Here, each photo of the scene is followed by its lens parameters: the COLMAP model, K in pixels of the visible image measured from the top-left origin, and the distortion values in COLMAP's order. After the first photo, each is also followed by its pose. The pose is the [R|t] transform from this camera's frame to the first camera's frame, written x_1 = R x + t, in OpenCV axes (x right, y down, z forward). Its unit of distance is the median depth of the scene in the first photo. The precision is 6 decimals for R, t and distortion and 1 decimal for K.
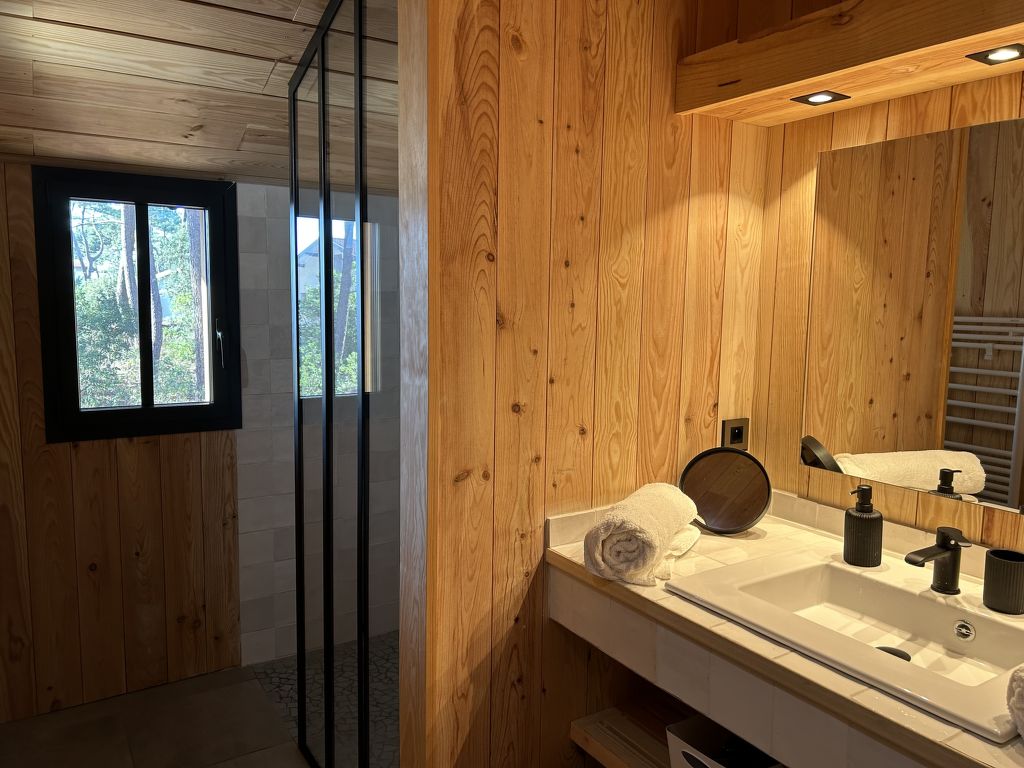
lens RADIAL K [[764.1, 0, 507.9], [0, 764.1, 380.9], [0, 0, 1]] dist [0.050493, -0.053824]
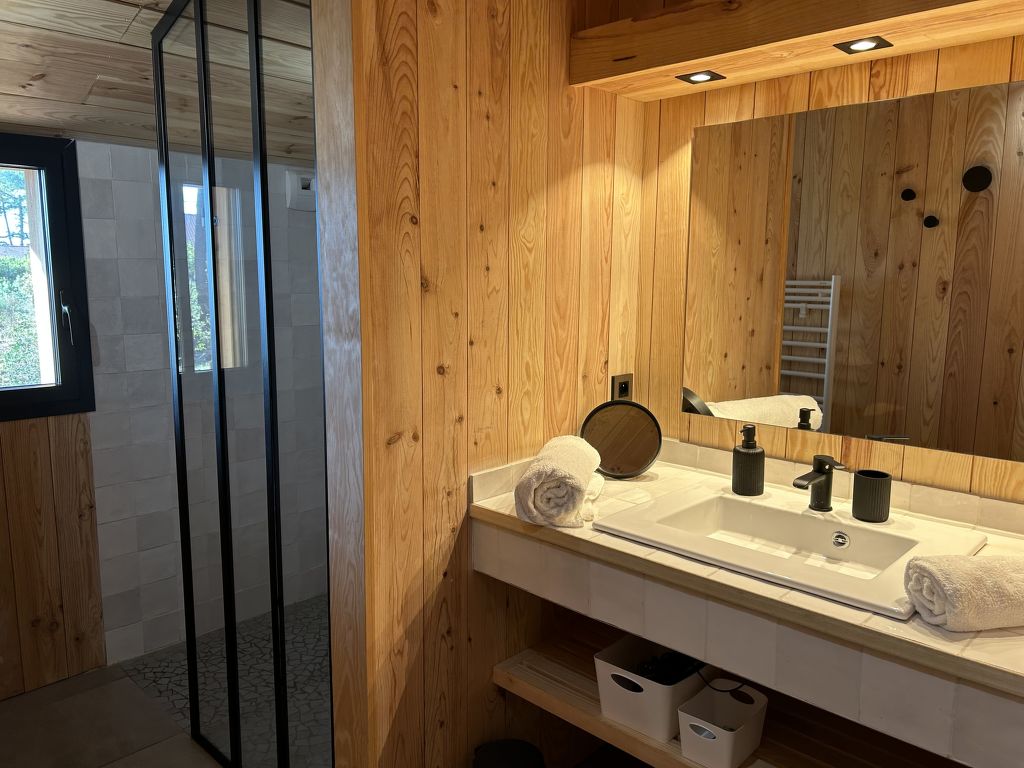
lens RADIAL K [[764.1, 0, 504.5], [0, 764.1, 381.9], [0, 0, 1]] dist [0.050493, -0.053824]
pose [[0.972118, -0.042934, 0.230526, -0.135069], [0.035051, 0.998656, 0.038185, 0.015091], [-0.231856, -0.029040, 0.972317, -0.015042]]
